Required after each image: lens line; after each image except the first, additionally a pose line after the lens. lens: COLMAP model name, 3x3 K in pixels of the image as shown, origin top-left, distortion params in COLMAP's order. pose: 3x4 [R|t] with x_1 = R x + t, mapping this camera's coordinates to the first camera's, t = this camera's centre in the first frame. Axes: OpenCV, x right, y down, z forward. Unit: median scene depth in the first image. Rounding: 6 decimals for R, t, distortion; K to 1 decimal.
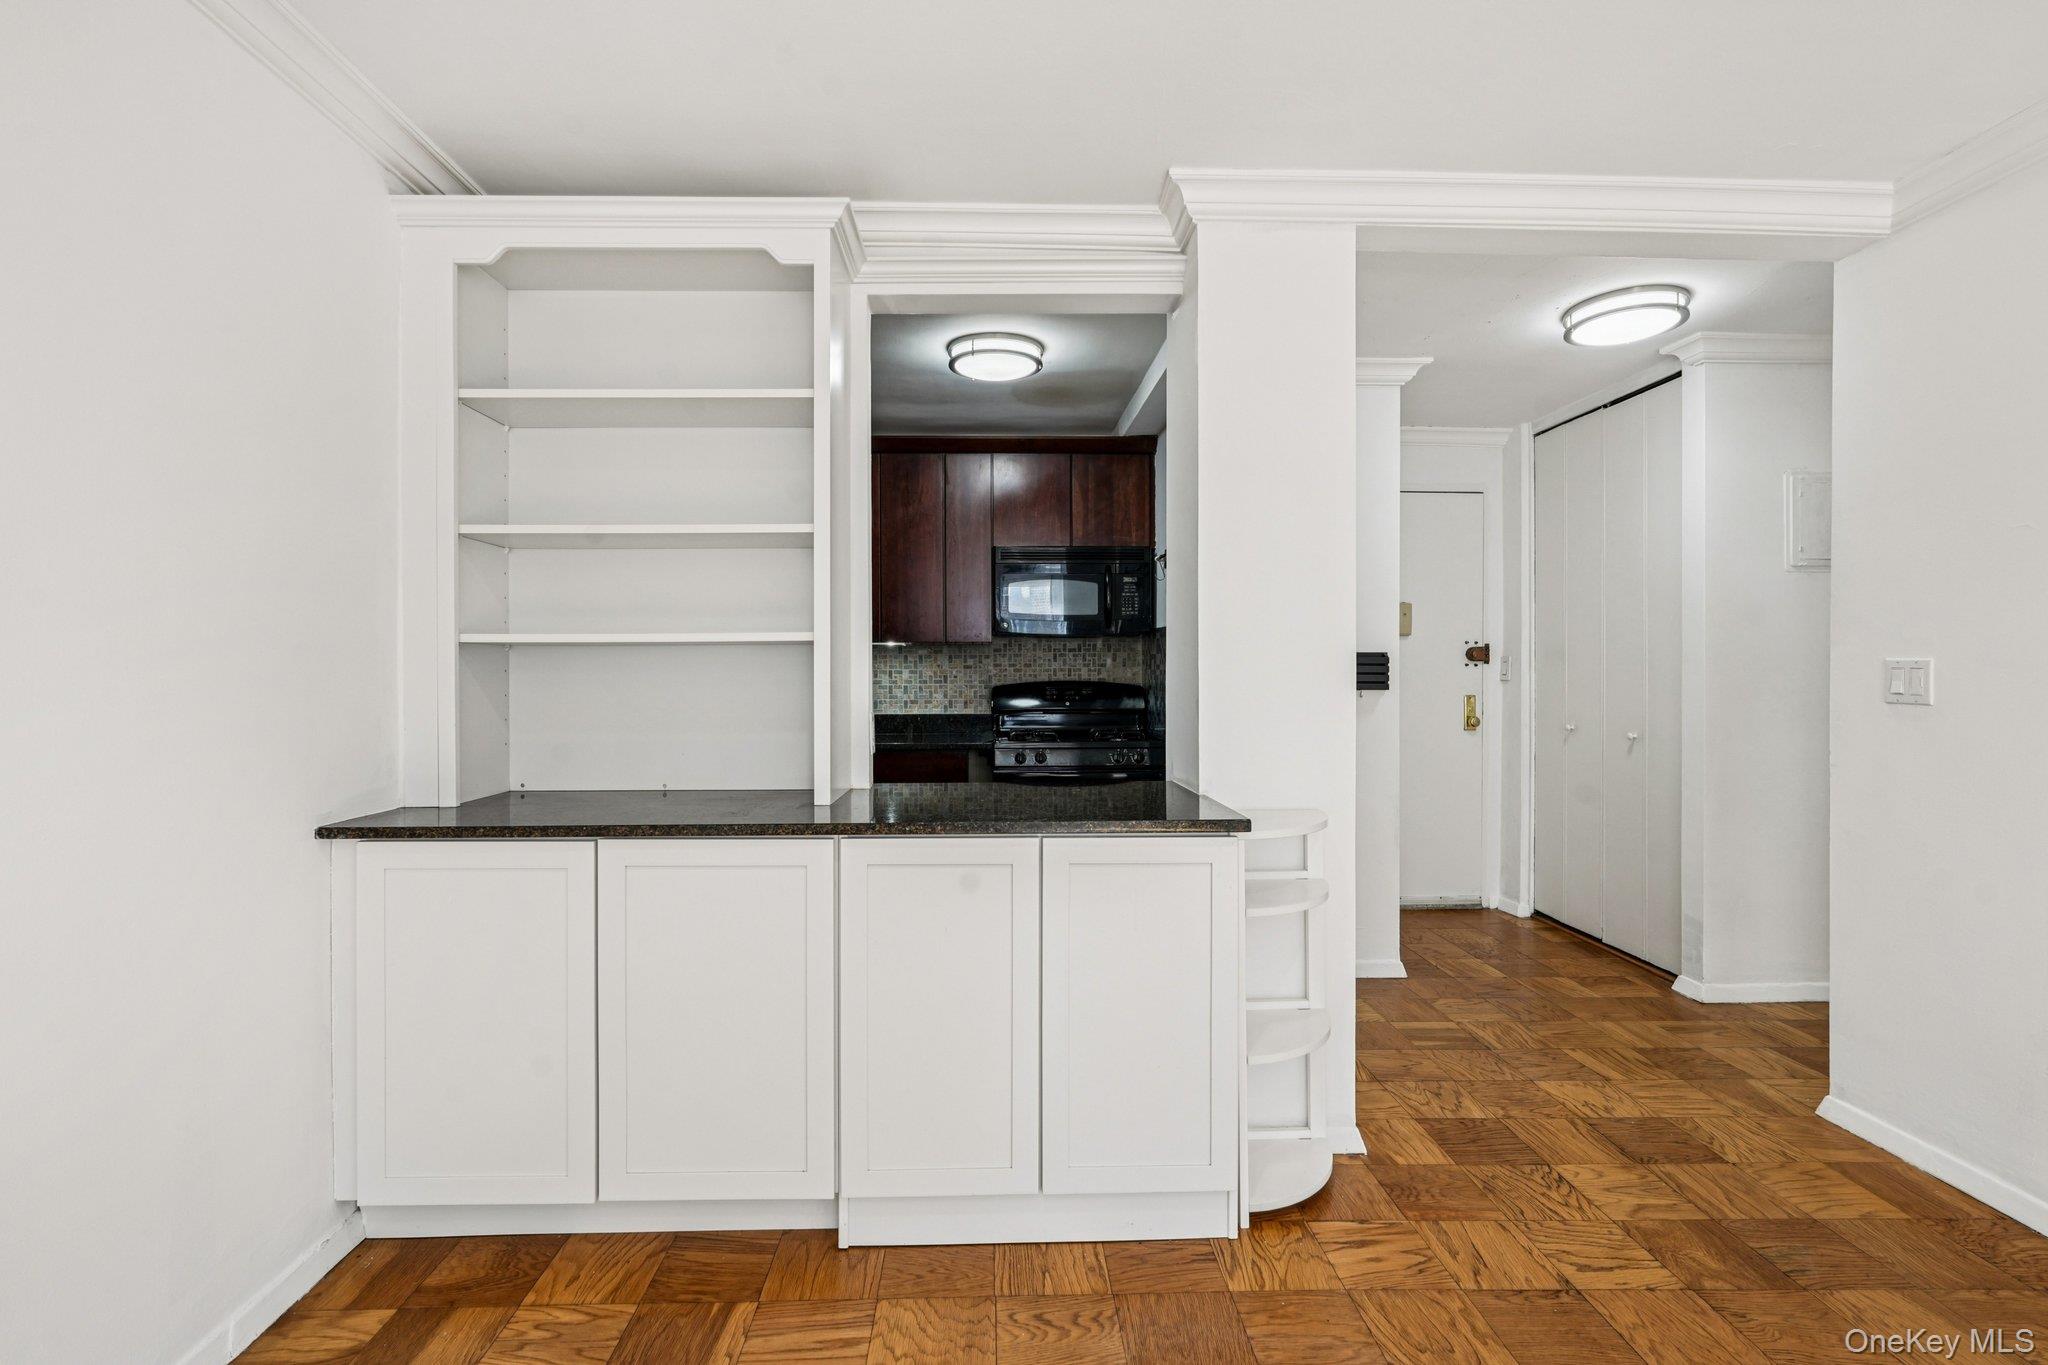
lens RADIAL K [[945.0, 0, 1020.1], [0, 945.0, 677.1], [0, 0, 1]] dist [0.000139, 0.000324]
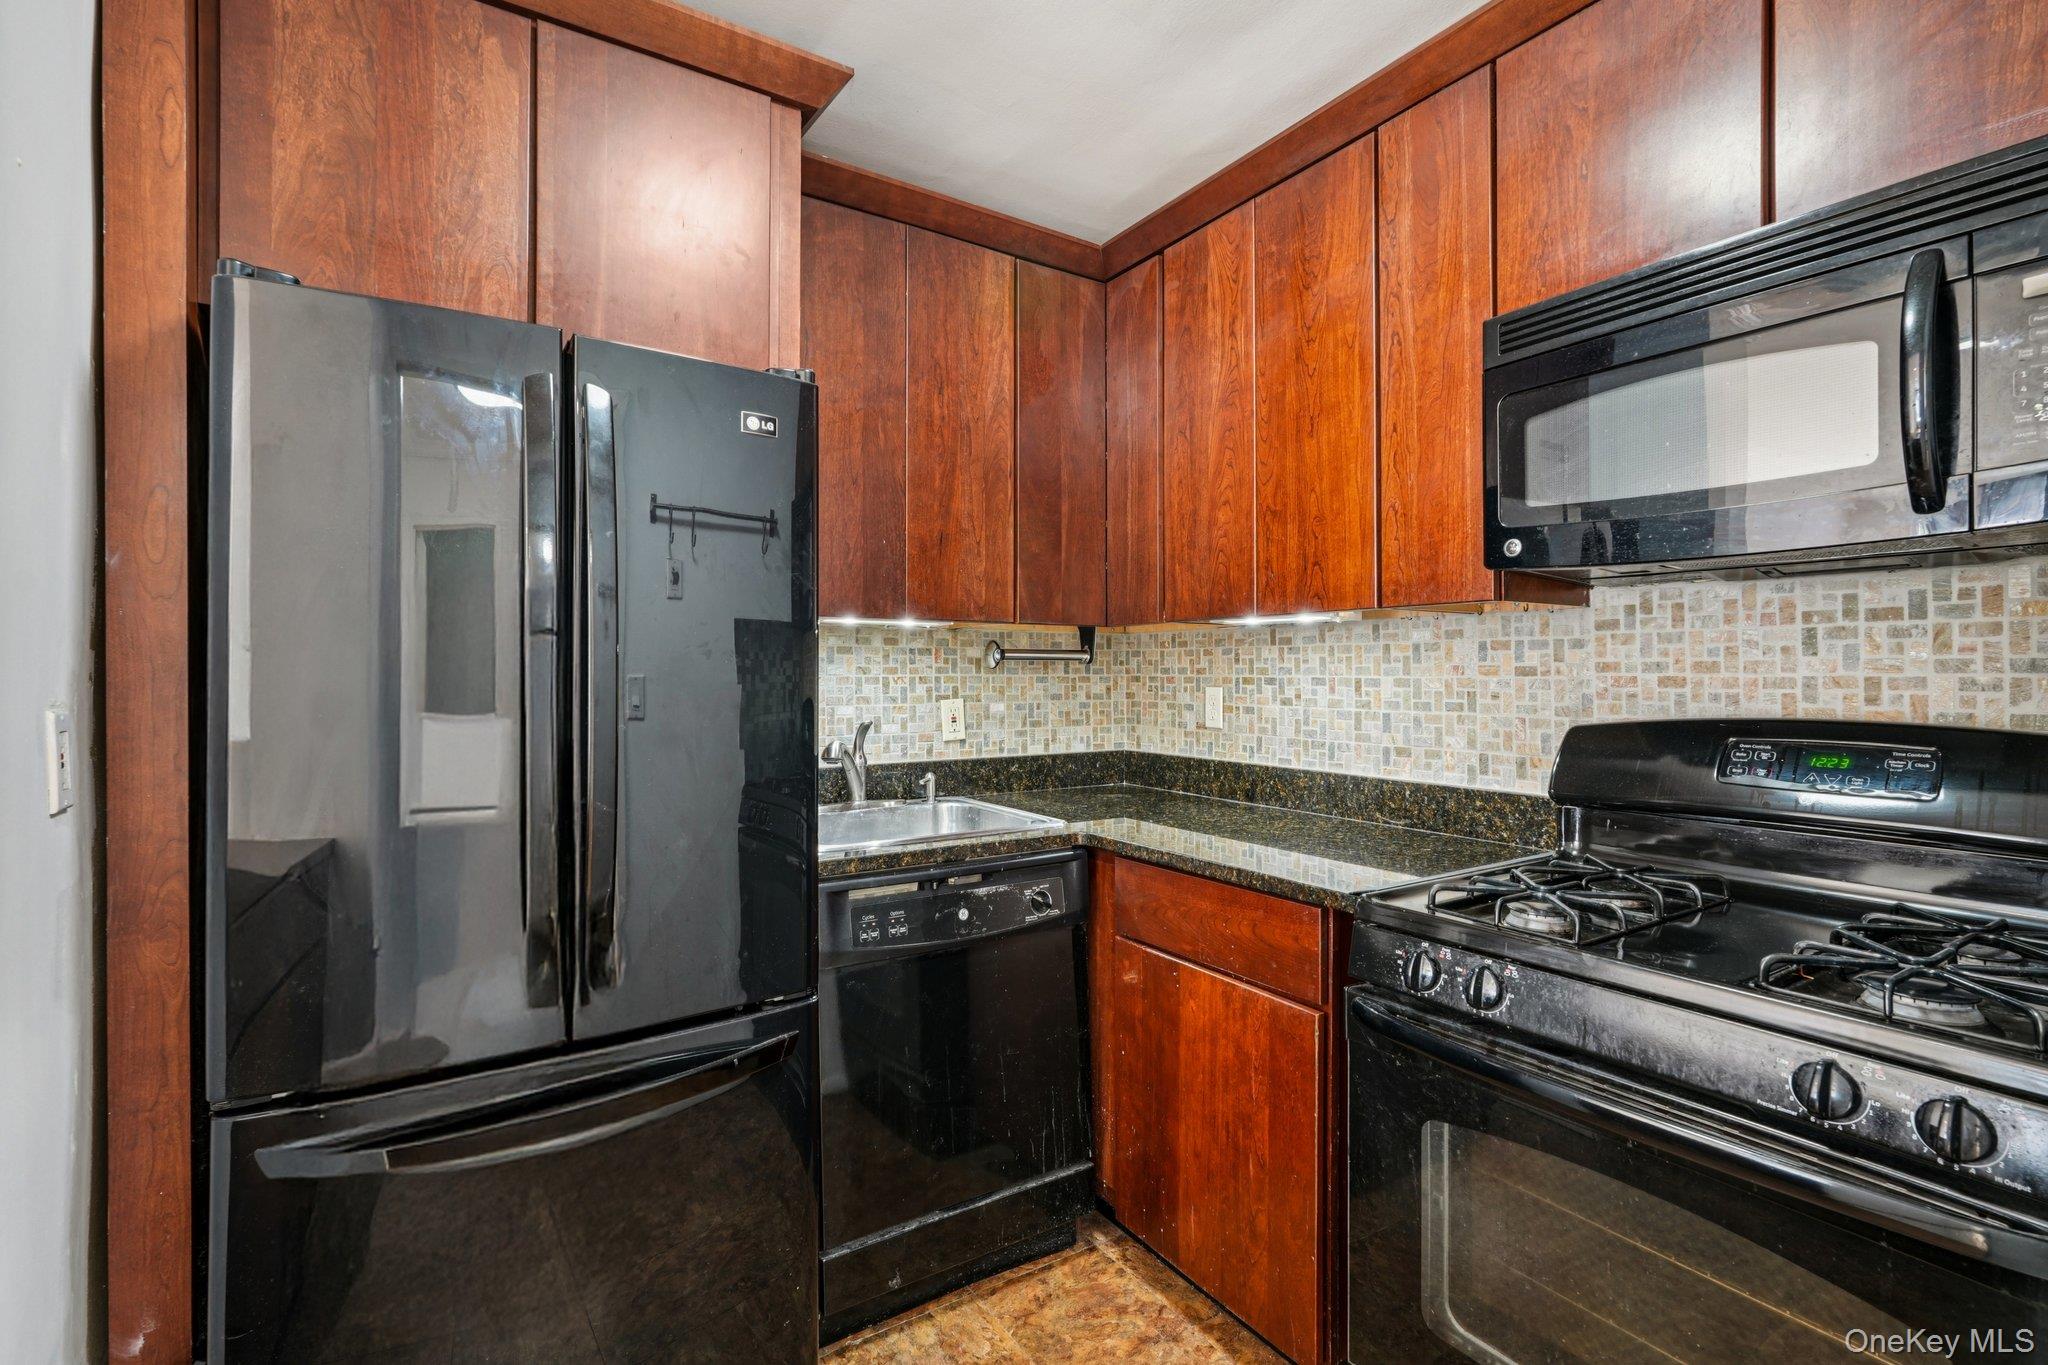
lens RADIAL K [[945.0, 0, 1025.8], [0, 945.0, 673.5], [0, 0, 1]] dist [0.000139, 0.000324]
pose [[0.515724, 0.006159, -0.856733, 0.166874], [-0.008247, 0.999964, 0.002224, -0.008815], [0.856715, 0.005918, 0.515756, 0.631063]]
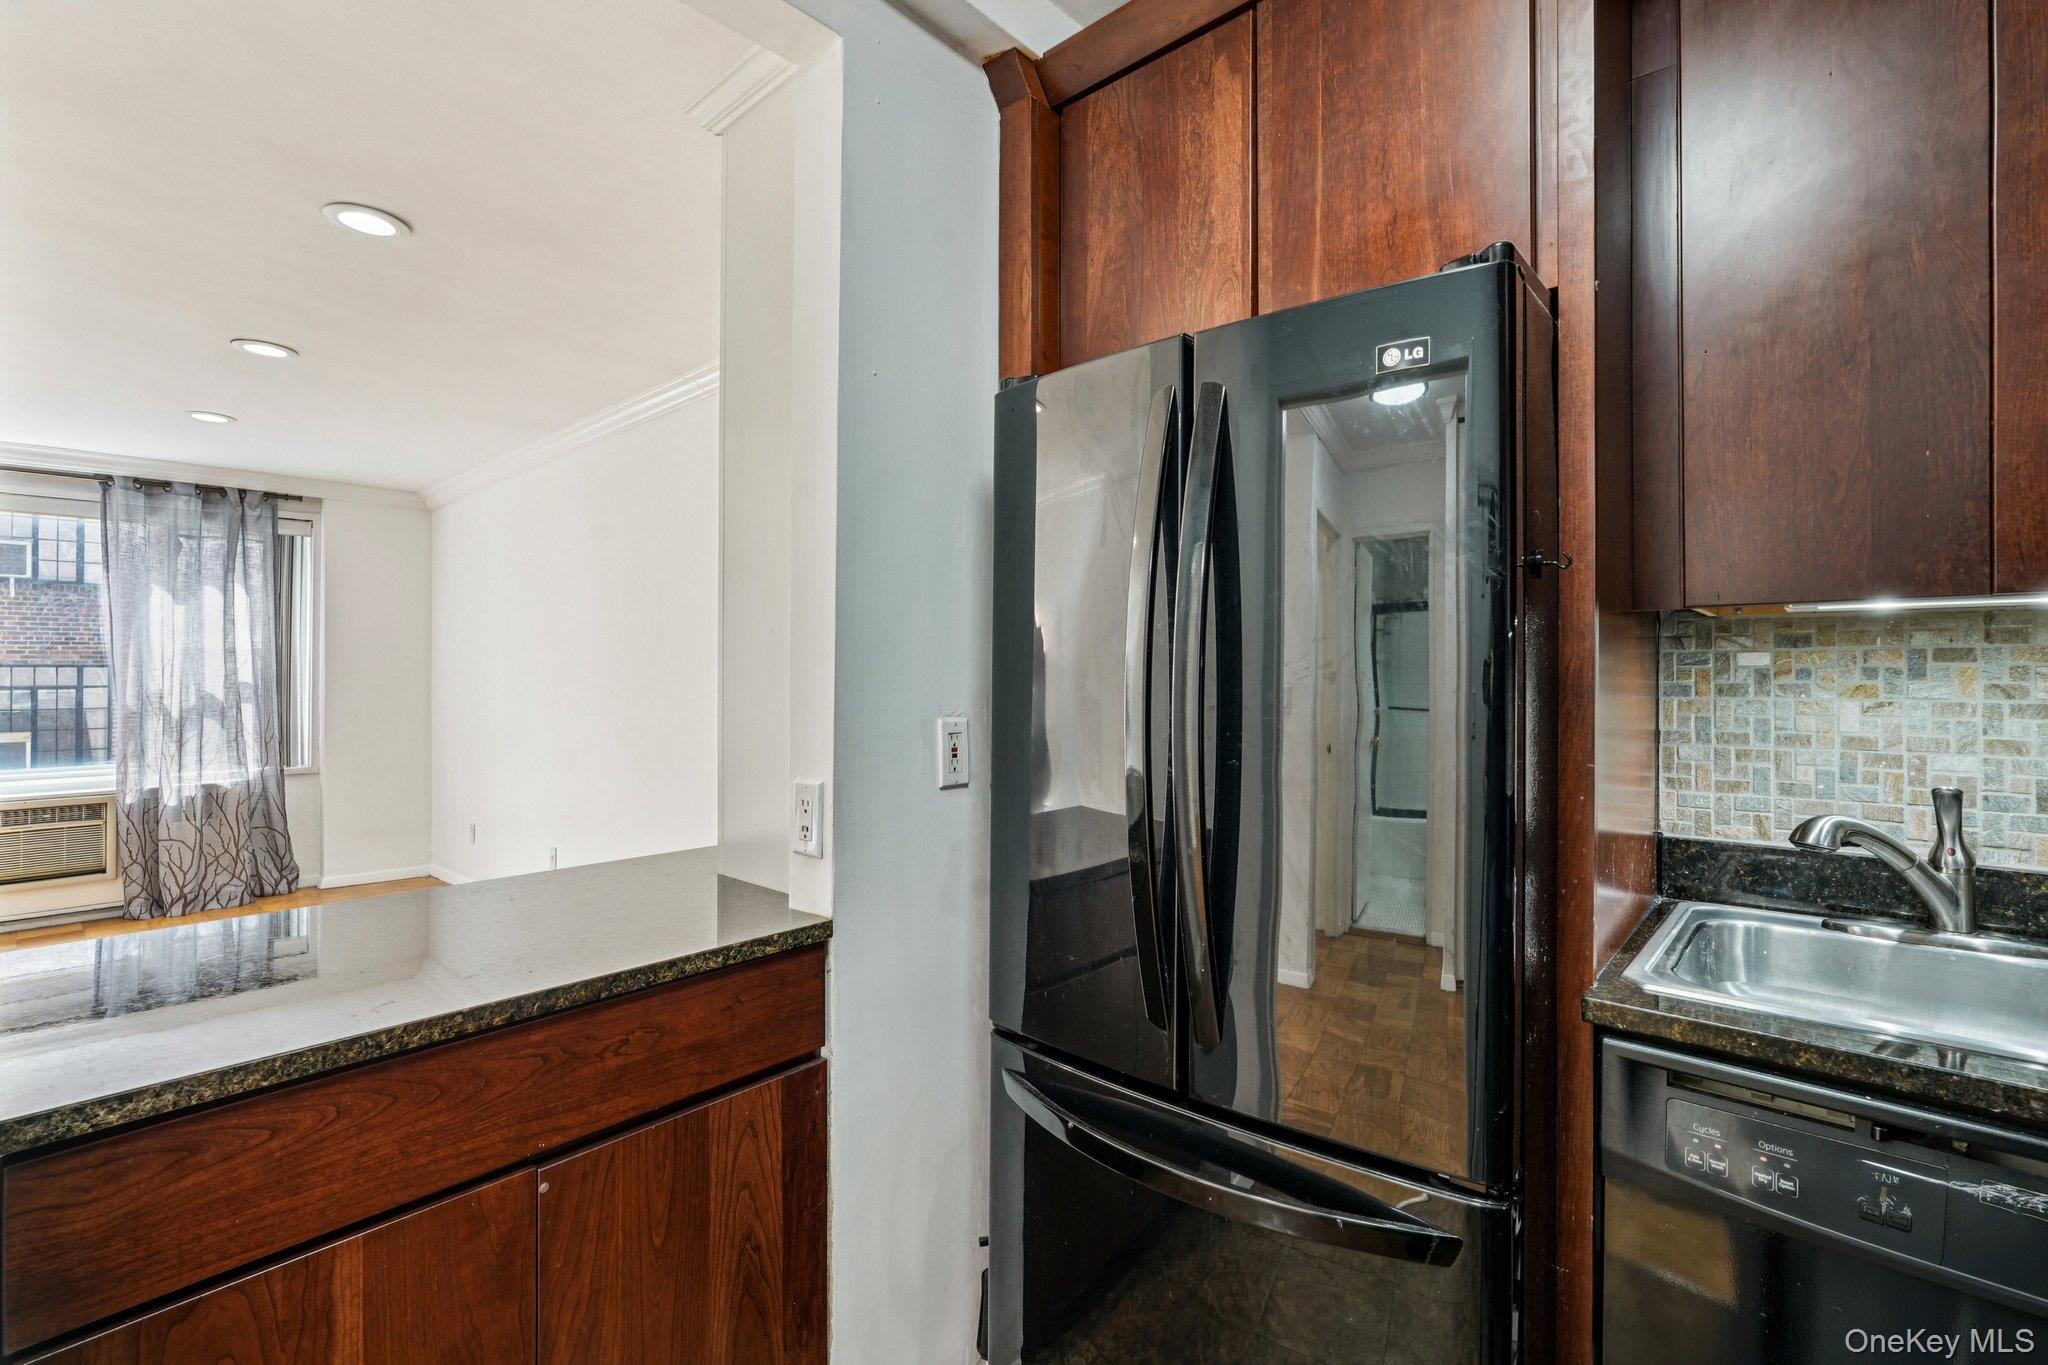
lens RADIAL K [[945.0, 0, 1024.7], [0, 945.0, 677.9], [0, 0, 1]] dist [0.000139, 0.000324]
pose [[-0.689426, 0.003932, -0.724346, 0.013368], [-0.000325, 0.999983, 0.005737, -0.018128], [0.724356, 0.004190, -0.689413, 0.935569]]
